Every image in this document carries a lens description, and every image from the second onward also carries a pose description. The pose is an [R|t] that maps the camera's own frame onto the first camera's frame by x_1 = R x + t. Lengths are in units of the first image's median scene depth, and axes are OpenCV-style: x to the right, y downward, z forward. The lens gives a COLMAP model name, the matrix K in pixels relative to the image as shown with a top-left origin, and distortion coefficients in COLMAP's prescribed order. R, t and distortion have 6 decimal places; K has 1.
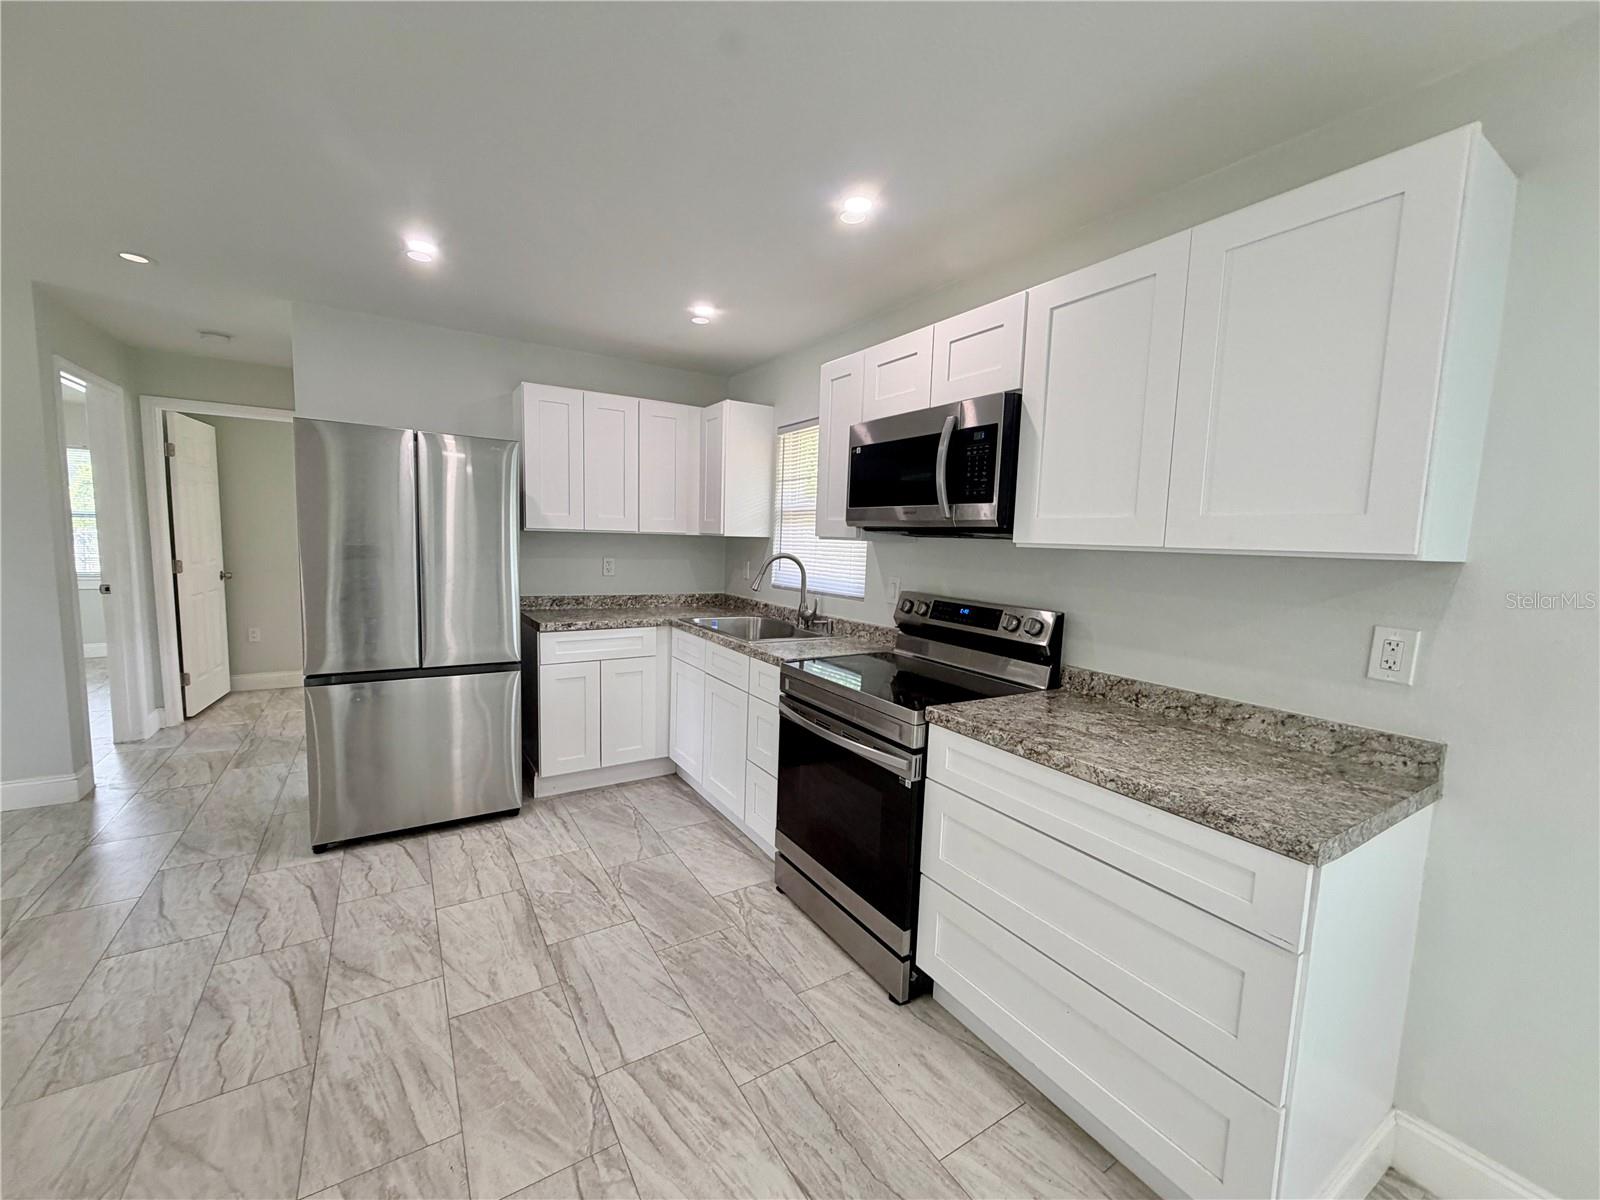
lens RADIAL K [[639.3, 0, 793.4], [0, 639.3, 603.9], [0, 0, 1]] dist [0.000313, 0.000359]
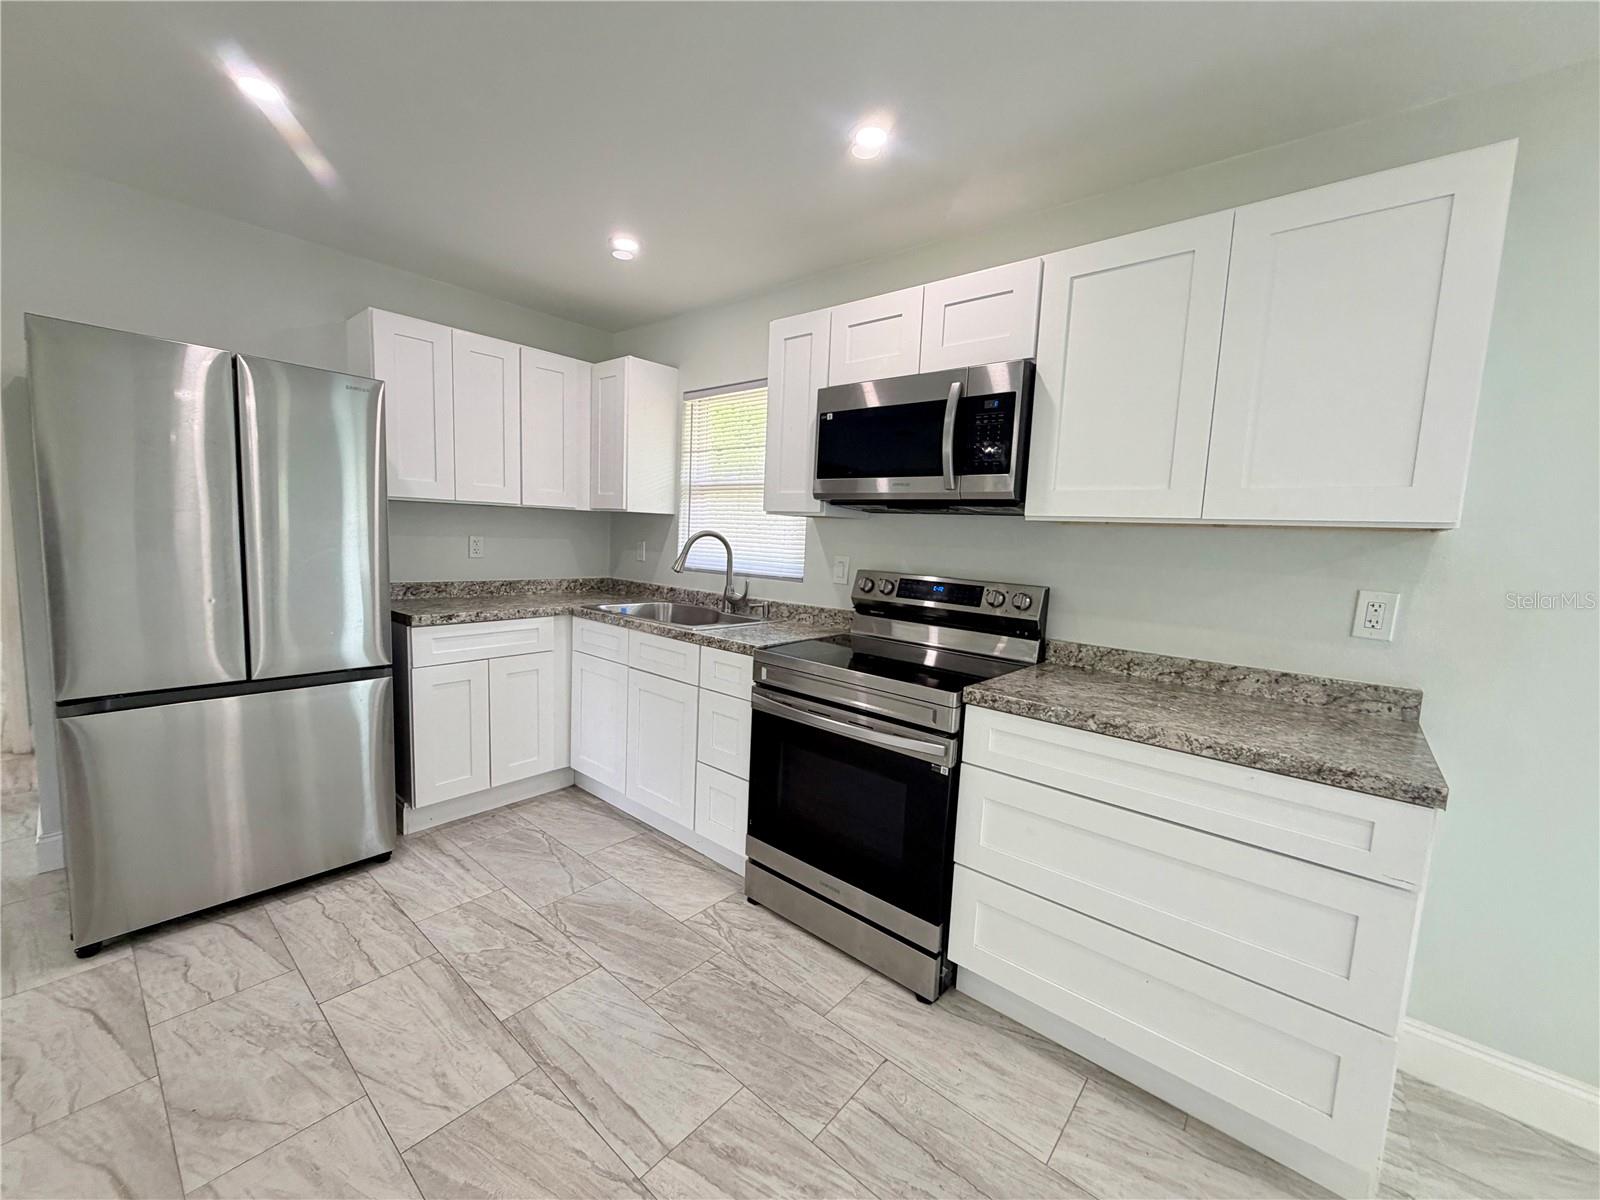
lens RADIAL K [[639.3, 0, 793.4], [0, 639.3, 603.9], [0, 0, 1]] dist [0.000313, 0.000359]
pose [[0.954536, -0.024446, 0.297092, -0.260107], [0.018801, 0.999585, 0.021843, 0.010218], [-0.297503, -0.015264, 0.954599, 0.148274]]
